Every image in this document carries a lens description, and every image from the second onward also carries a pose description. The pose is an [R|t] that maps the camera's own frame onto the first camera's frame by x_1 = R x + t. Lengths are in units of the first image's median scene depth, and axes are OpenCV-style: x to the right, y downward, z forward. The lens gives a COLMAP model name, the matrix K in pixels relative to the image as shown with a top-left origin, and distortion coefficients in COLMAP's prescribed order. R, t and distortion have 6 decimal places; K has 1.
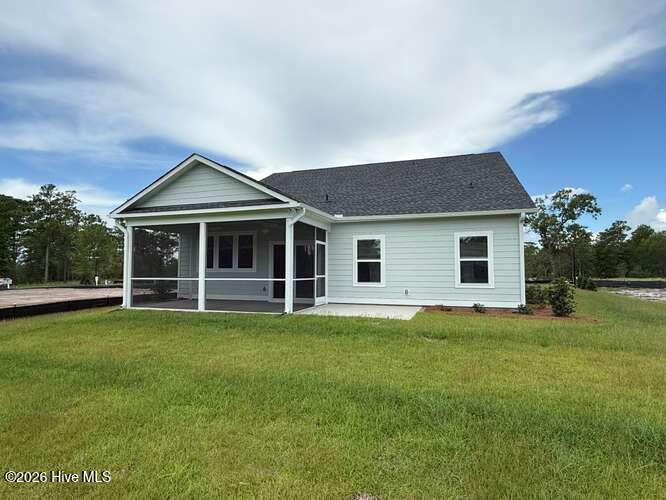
lens RADIAL K [[373.2, 0, 332.6], [0, 373.2, 251.0], [0, 0, 1]] dist [0.004121, 0.000525]
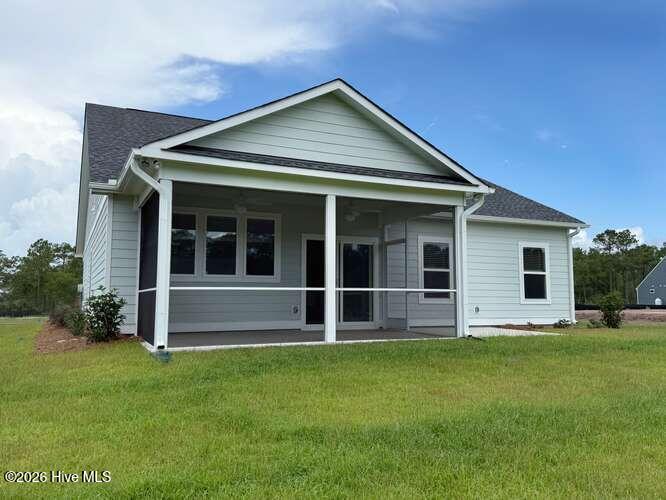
lens RADIAL K [[558.2, 0, 333.0], [0, 558.2, 249.8], [0, 0, 1]] dist [0.070063, -0.001685]
pose [[0.720161, 0.063576, 0.690889, -0.849907], [-0.042768, 0.997967, -0.047253, 0.047957], [-0.692488, 0.004482, 0.721415, 0.310217]]
